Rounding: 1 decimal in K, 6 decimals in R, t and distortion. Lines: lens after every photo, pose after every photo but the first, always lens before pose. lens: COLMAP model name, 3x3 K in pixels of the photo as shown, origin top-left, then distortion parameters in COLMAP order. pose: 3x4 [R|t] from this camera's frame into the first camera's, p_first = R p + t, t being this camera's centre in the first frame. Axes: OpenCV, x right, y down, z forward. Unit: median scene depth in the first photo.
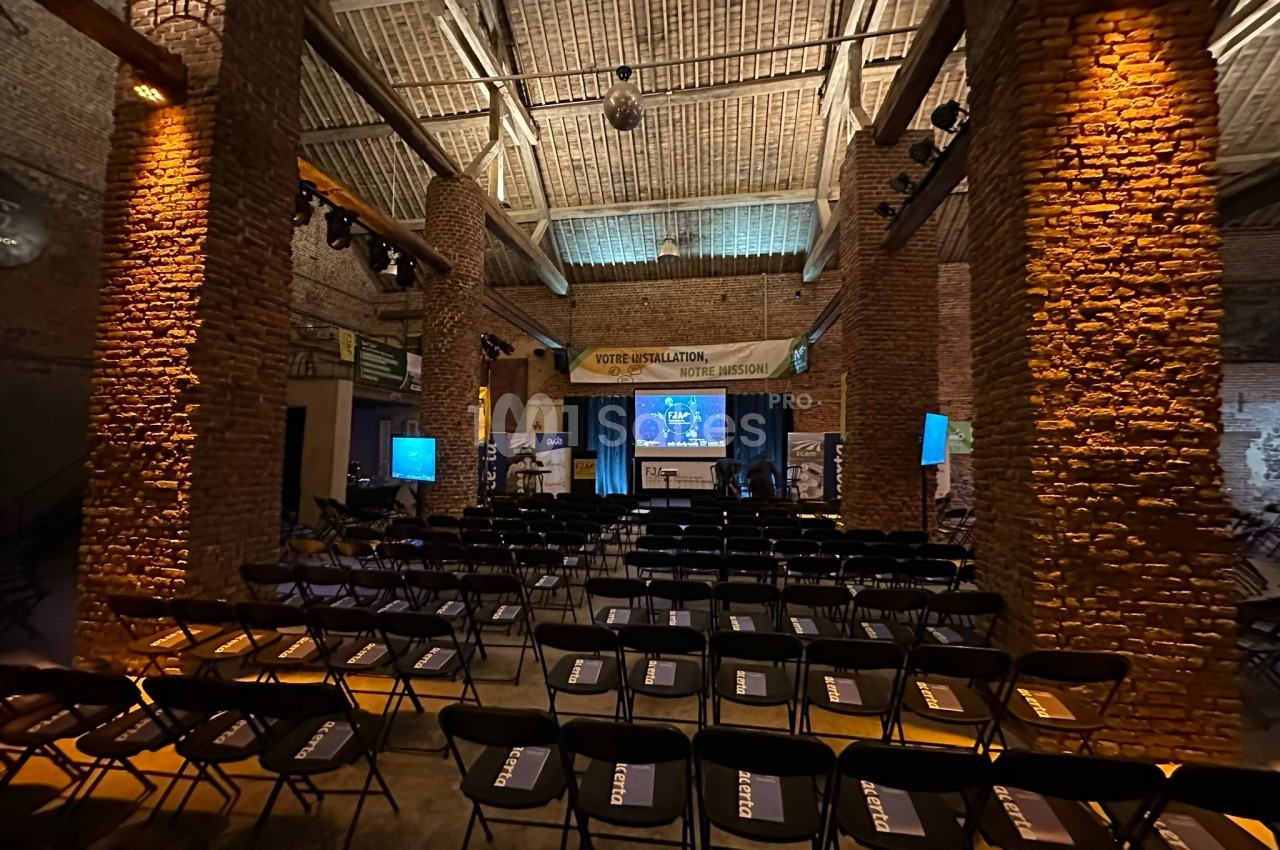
lens RADIAL K [[503.8, 0, 641.7], [0, 503.8, 418.4], [0, 0, 1]] dist [-0.001002, 0.000197]
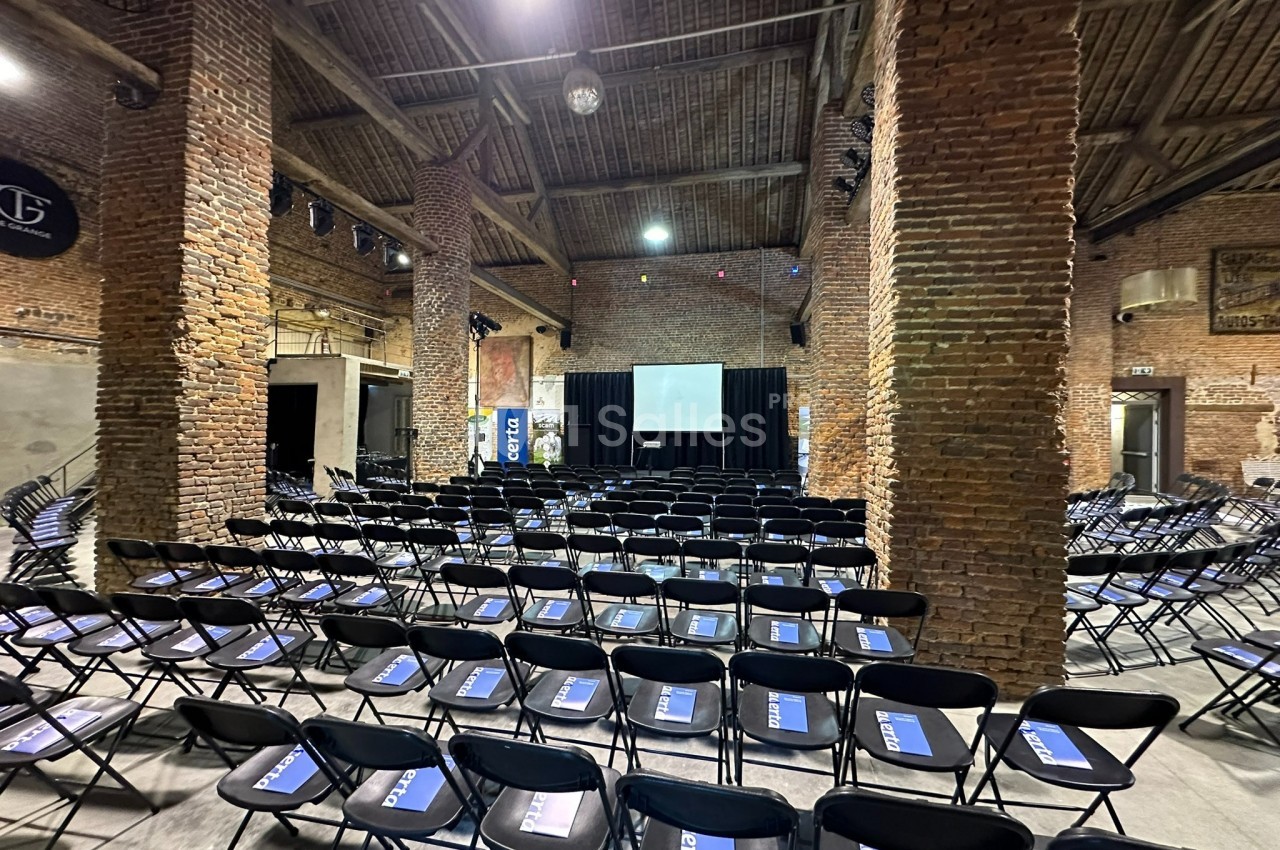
lens RADIAL K [[503.8, 0, 641.7], [0, 503.8, 418.4], [0, 0, 1]] dist [-0.001002, 0.000197]
pose [[0.998479, -0.000996, -0.055125, 0.103879], [0.003605, 0.998876, 0.047257, 0.003864], [0.055016, -0.047384, 0.997361, -0.042581]]
